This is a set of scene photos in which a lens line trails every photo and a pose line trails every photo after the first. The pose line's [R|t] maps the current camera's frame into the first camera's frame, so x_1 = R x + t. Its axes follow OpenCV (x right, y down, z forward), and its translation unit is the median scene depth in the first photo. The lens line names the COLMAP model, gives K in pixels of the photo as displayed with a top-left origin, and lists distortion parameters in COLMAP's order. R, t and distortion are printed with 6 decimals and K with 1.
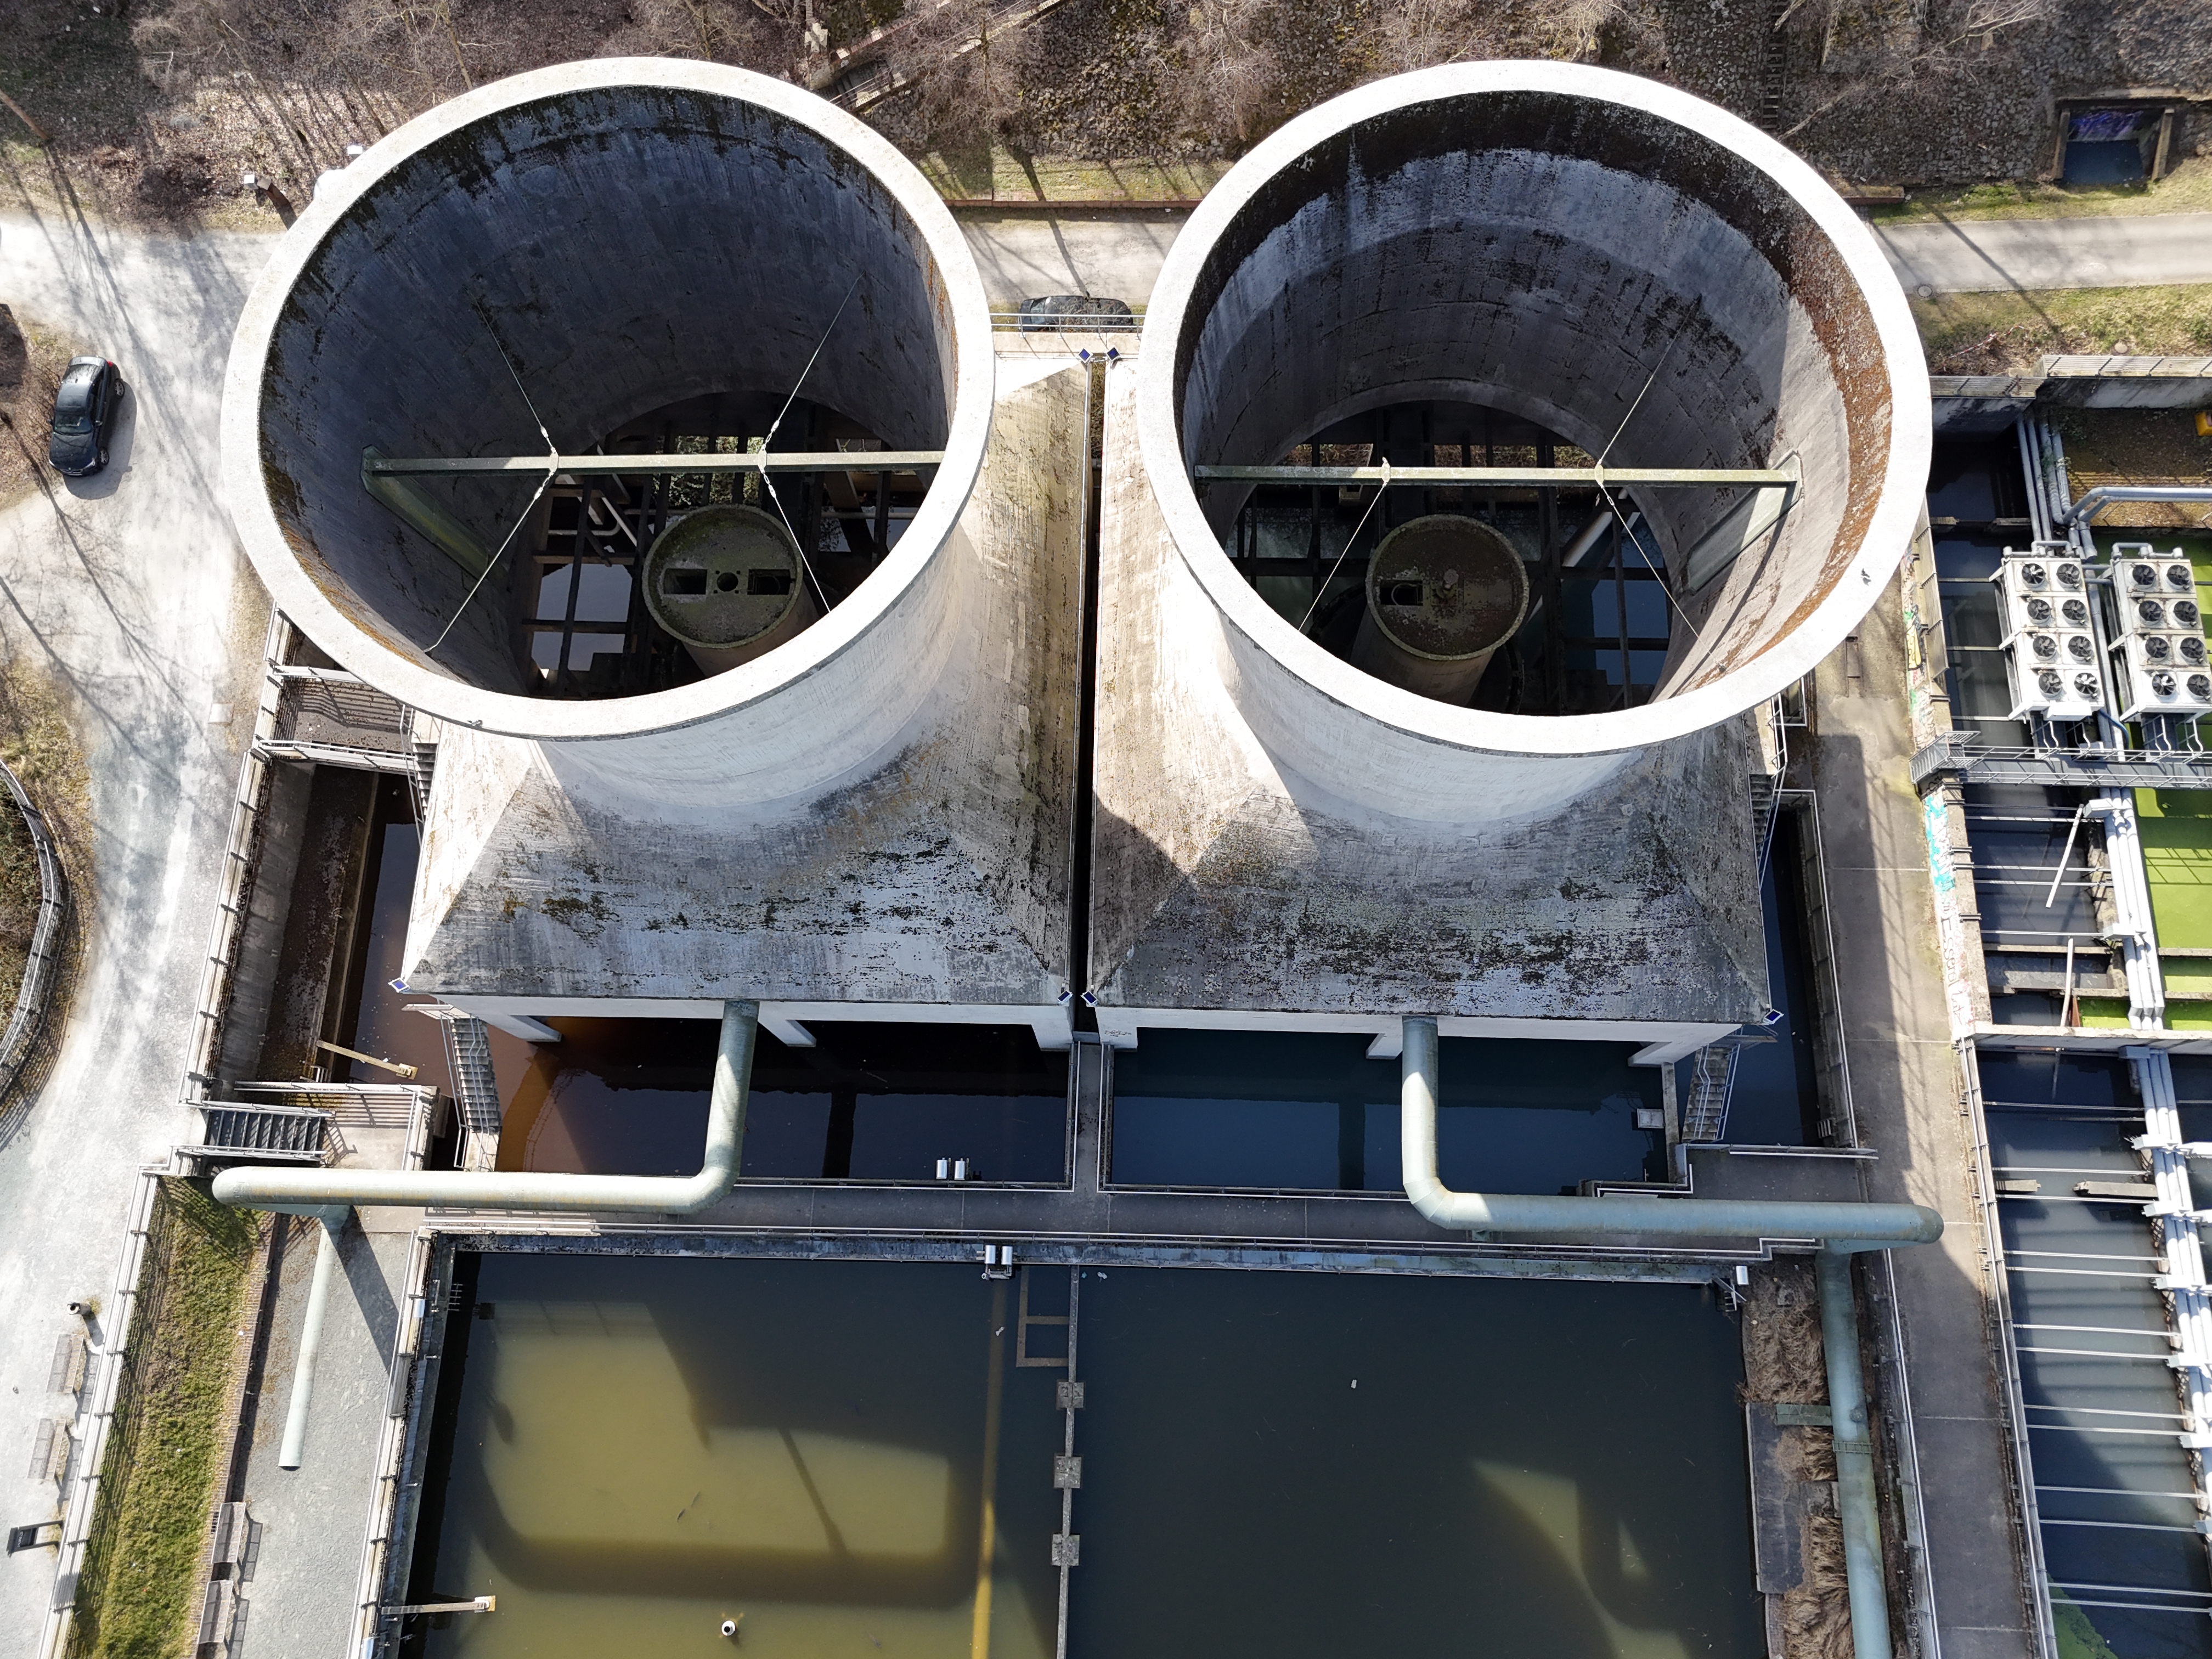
lens RADIAL K [[1634.7, 0, 1111.6], [0, 1634.7, 830.4], [0, 0, 1]] dist [0.084423, -0.074066]
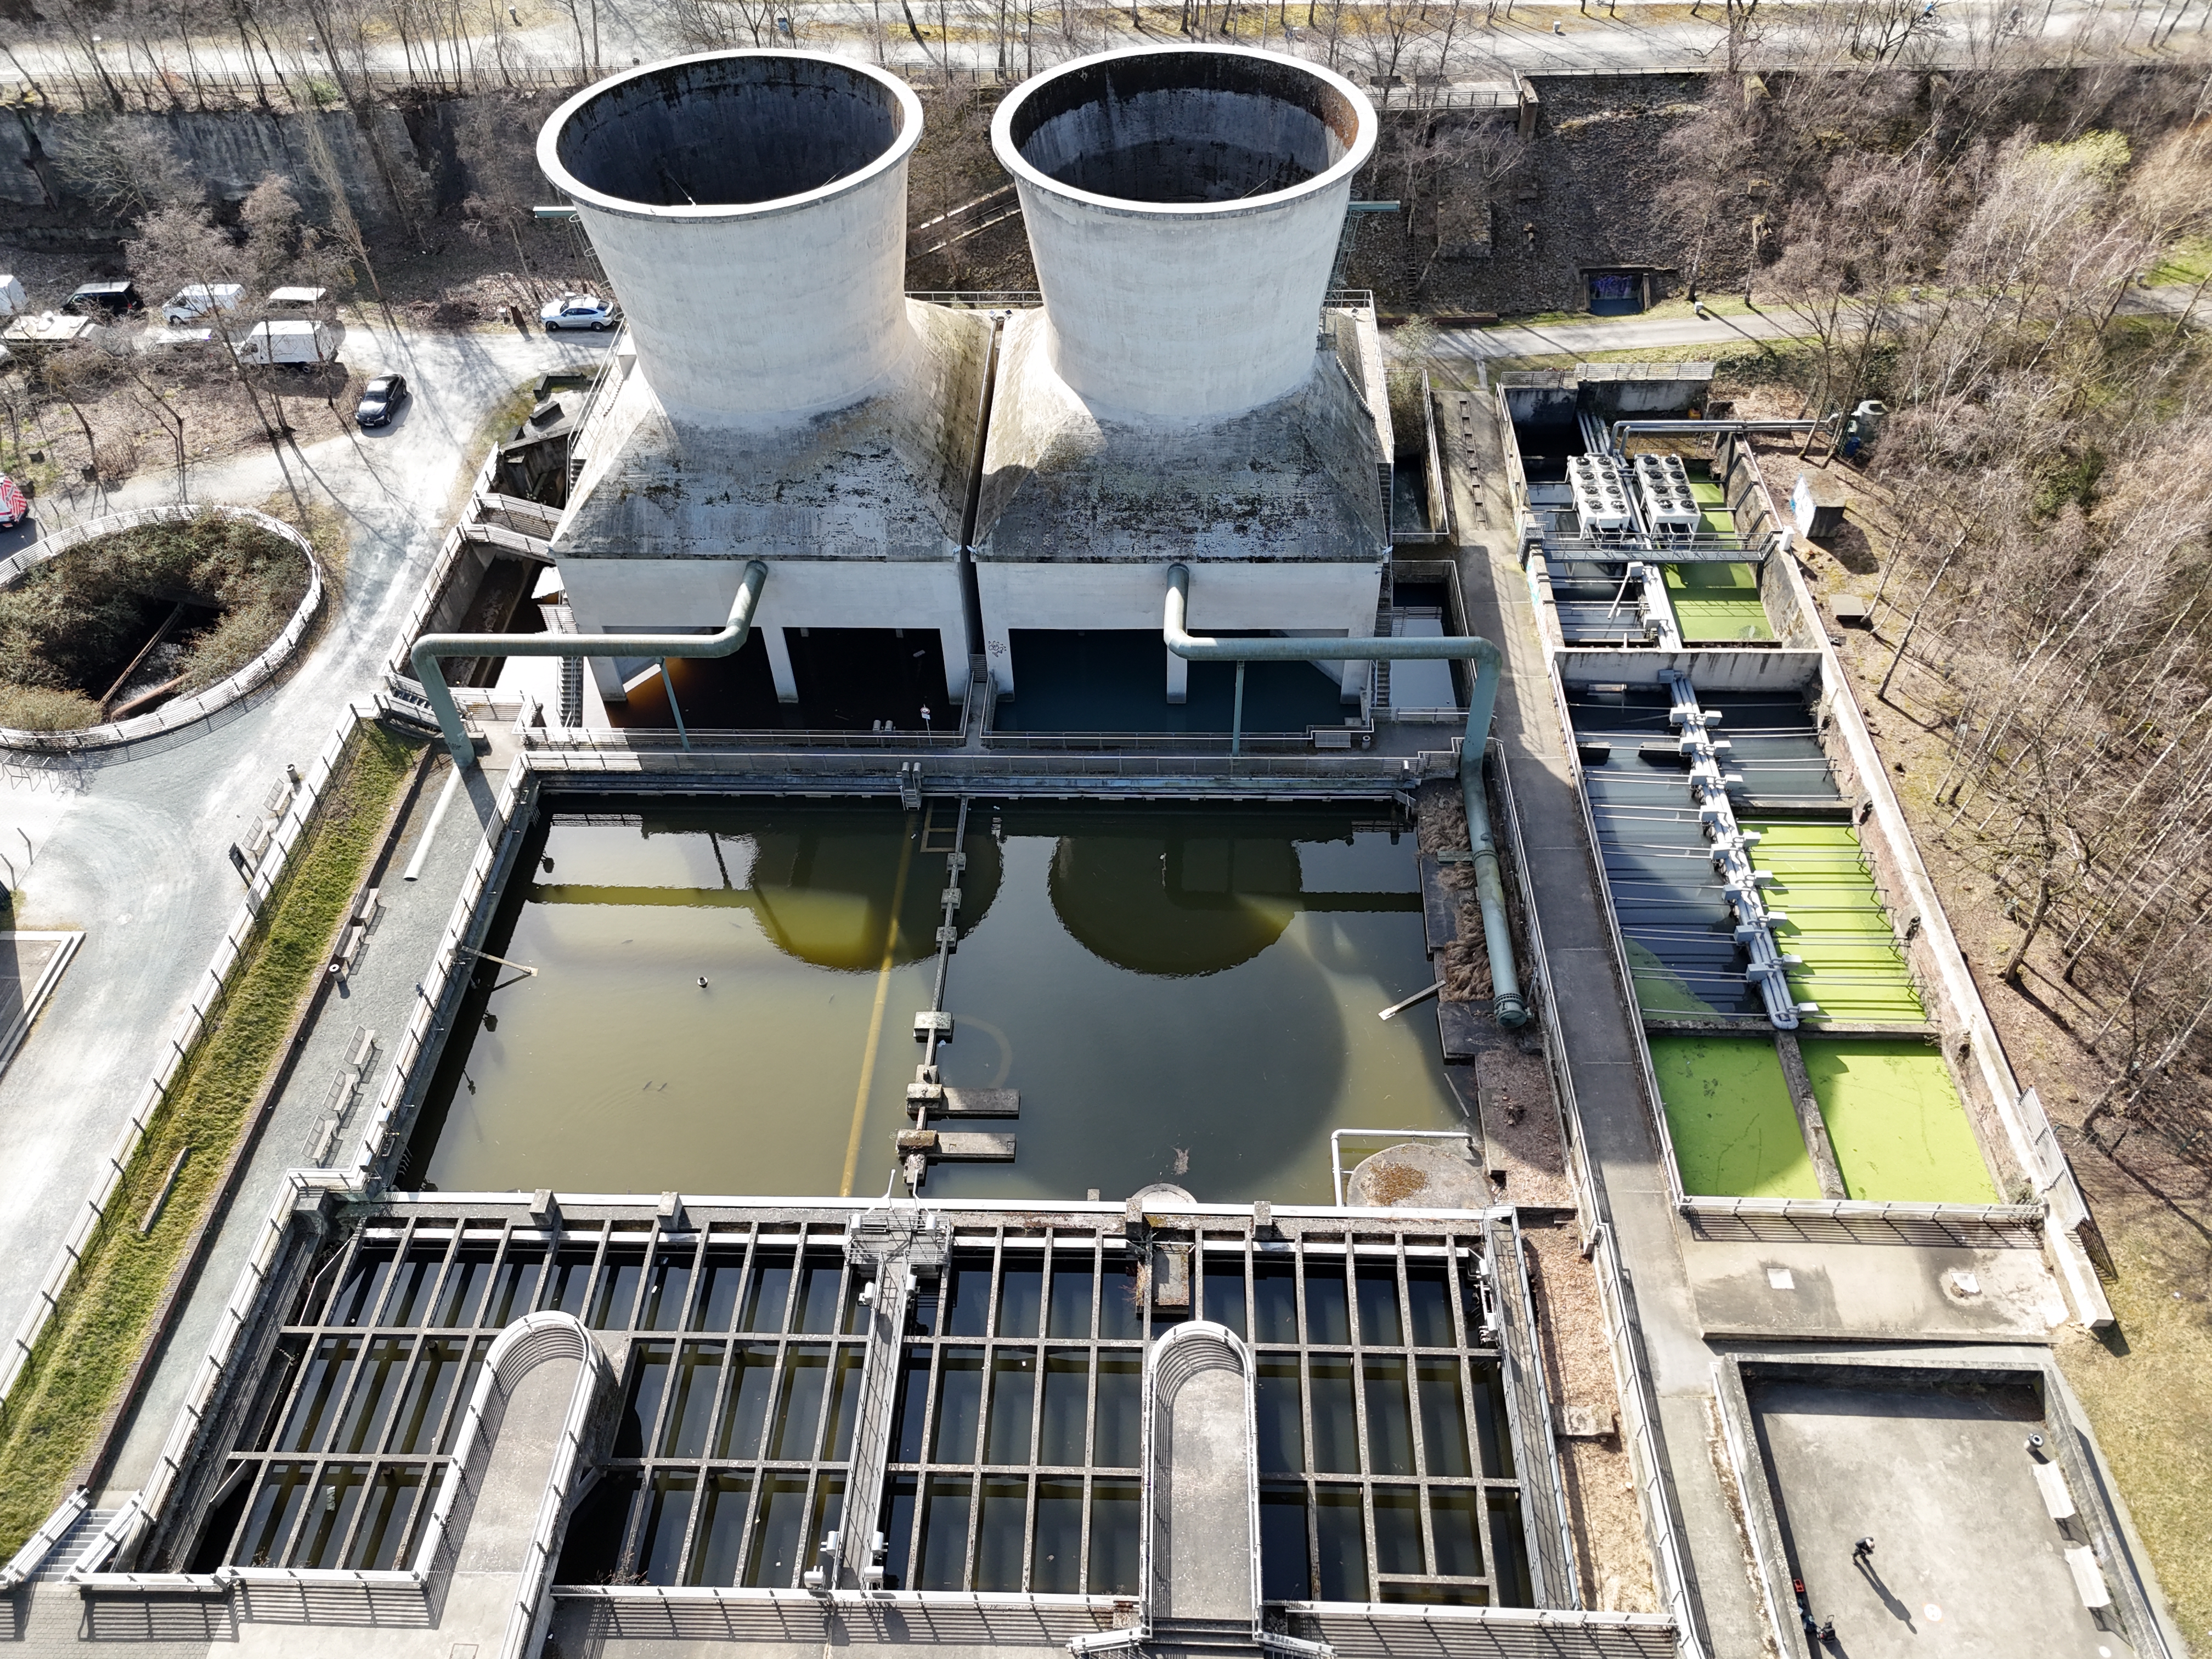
lens RADIAL K [[1647.5, 0, 1112.6], [0, 1647.5, 829.3], [0, 0, 1]] dist [0.069715, -0.056494]
pose [[0.999975, 0.003490, -0.006204, 0.137674], [-0.005884, 0.895668, -0.444685, 1.084215], [0.004005, 0.444710, 0.895666, -0.341635]]
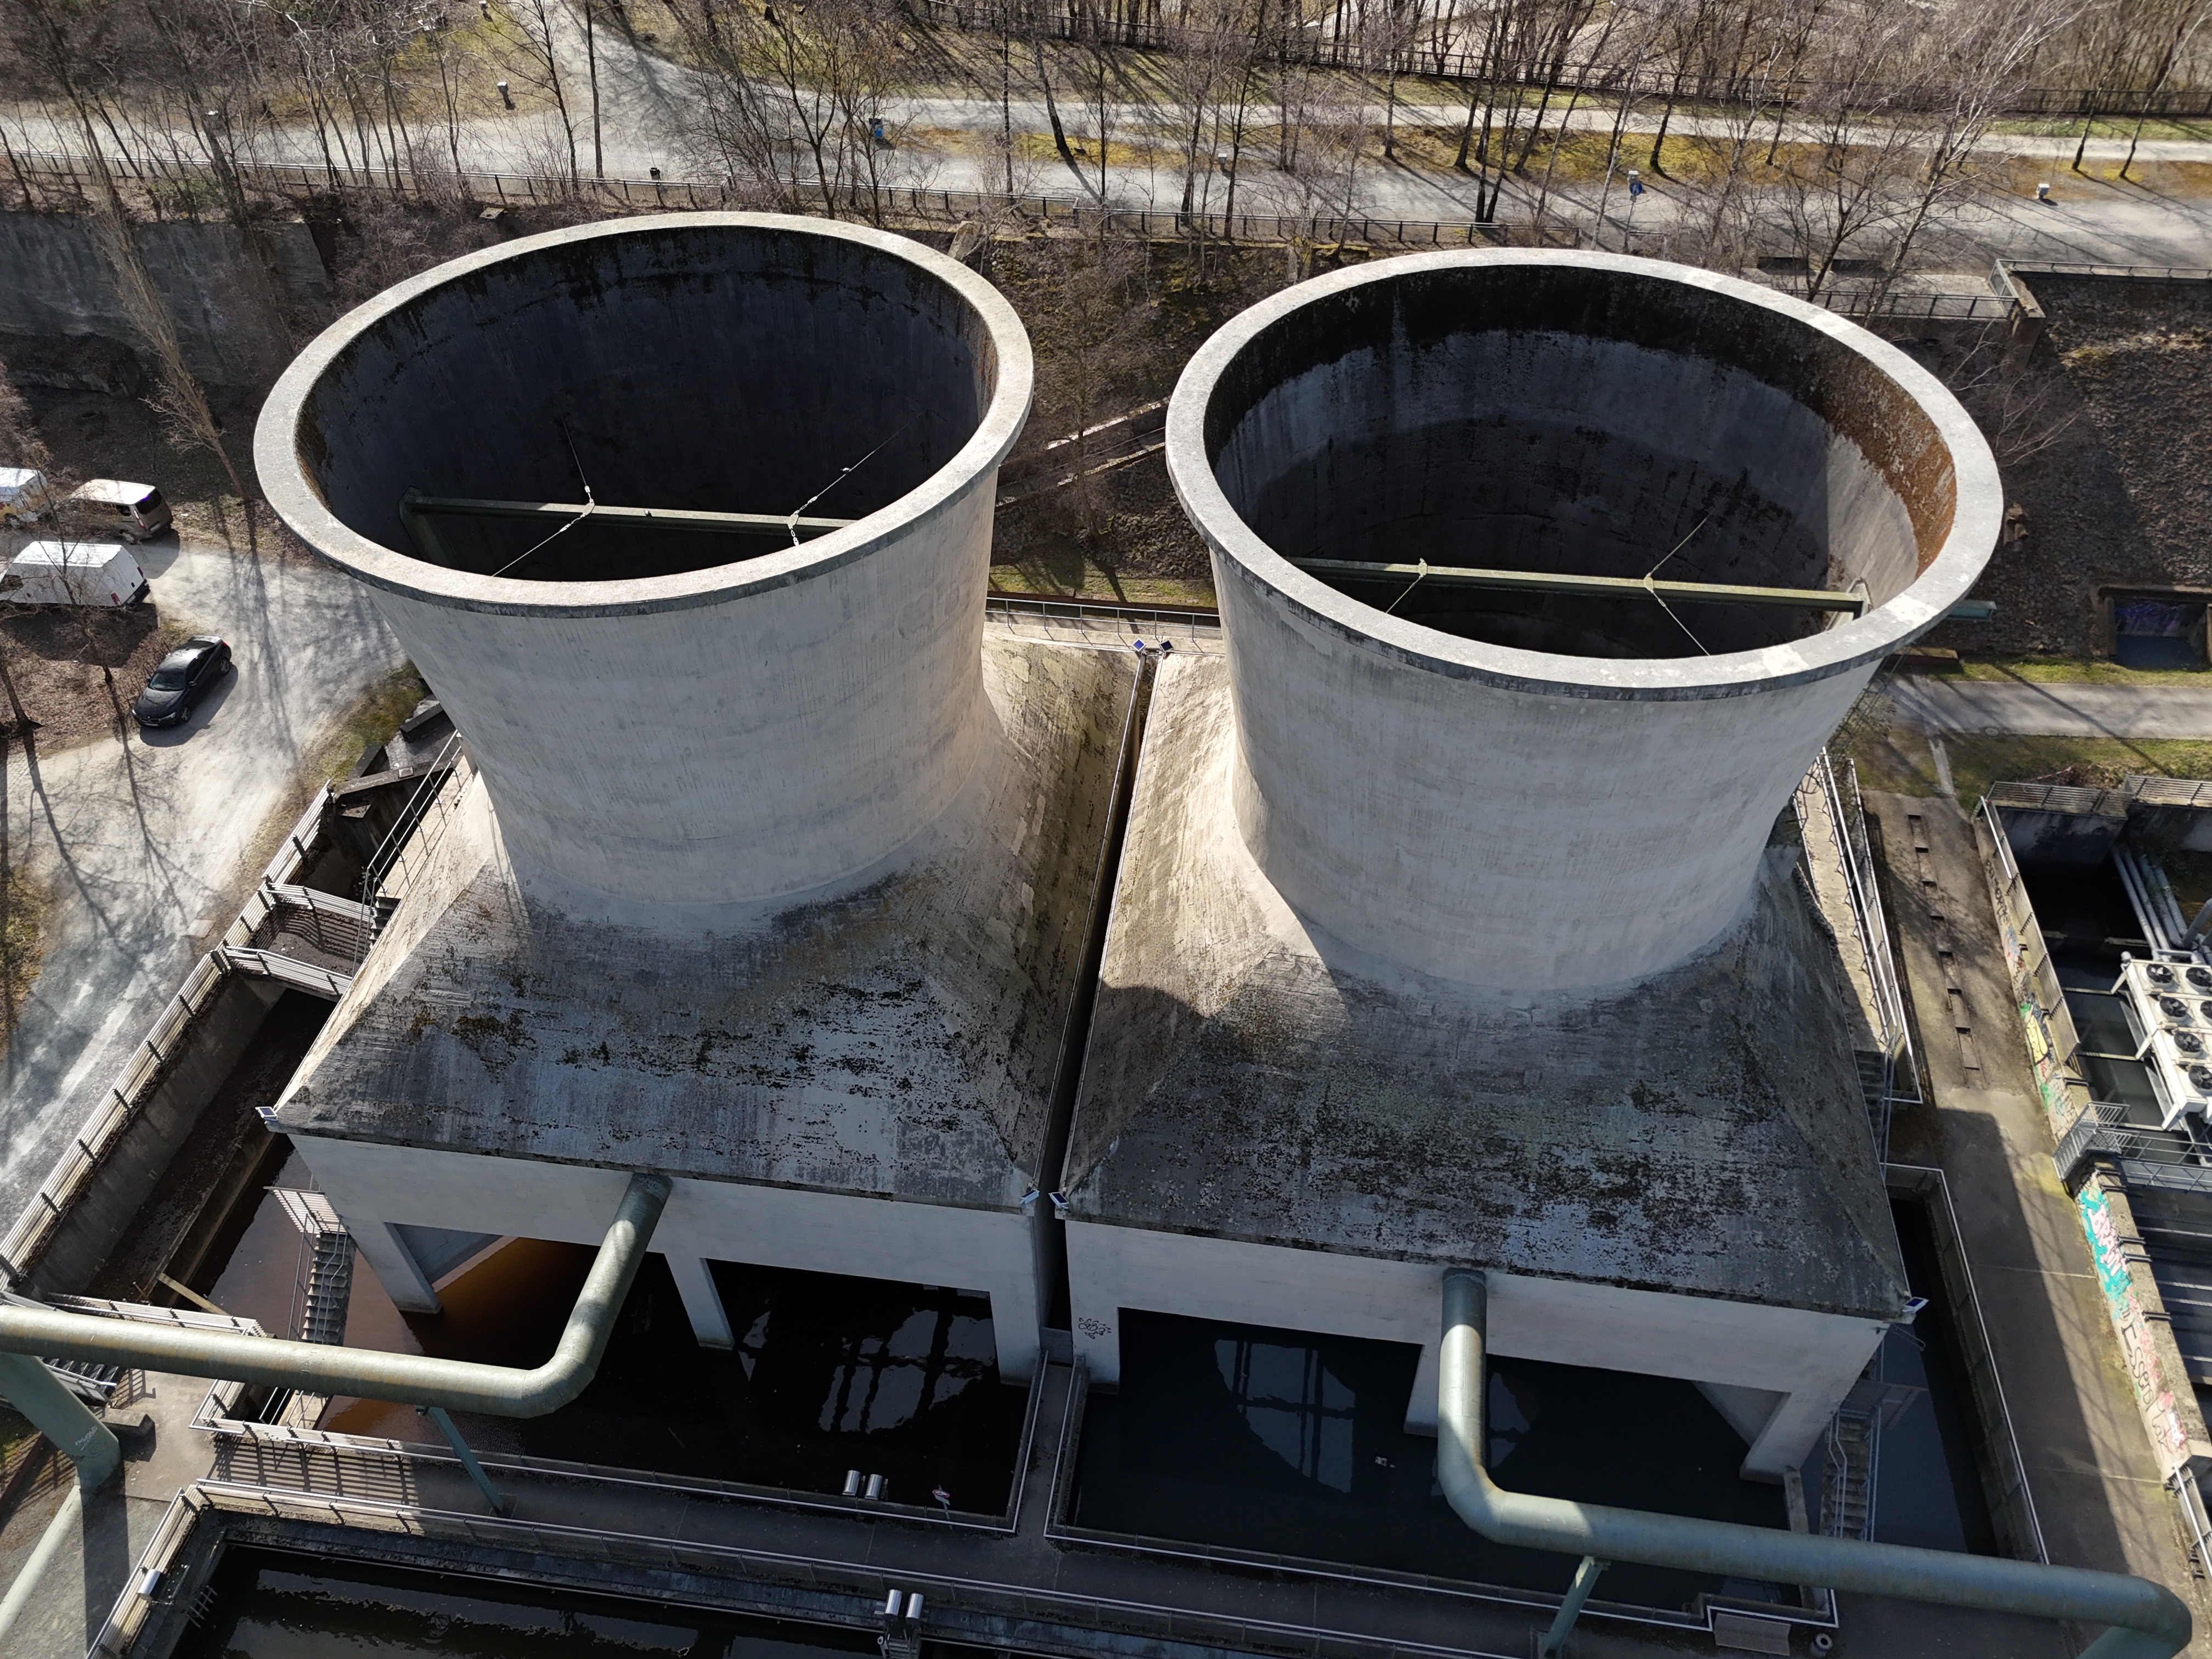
lens RADIAL K [[1632.7, 0, 1113.7], [0, 1632.7, 831.6], [0, 0, 1]] dist [0.076266, -0.065030]
pose [[0.993647, 0.084913, -0.073855, 0.059415], [-0.109588, 0.879350, -0.463394, 0.321708], [0.025596, 0.468543, 0.883070, 0.184749]]
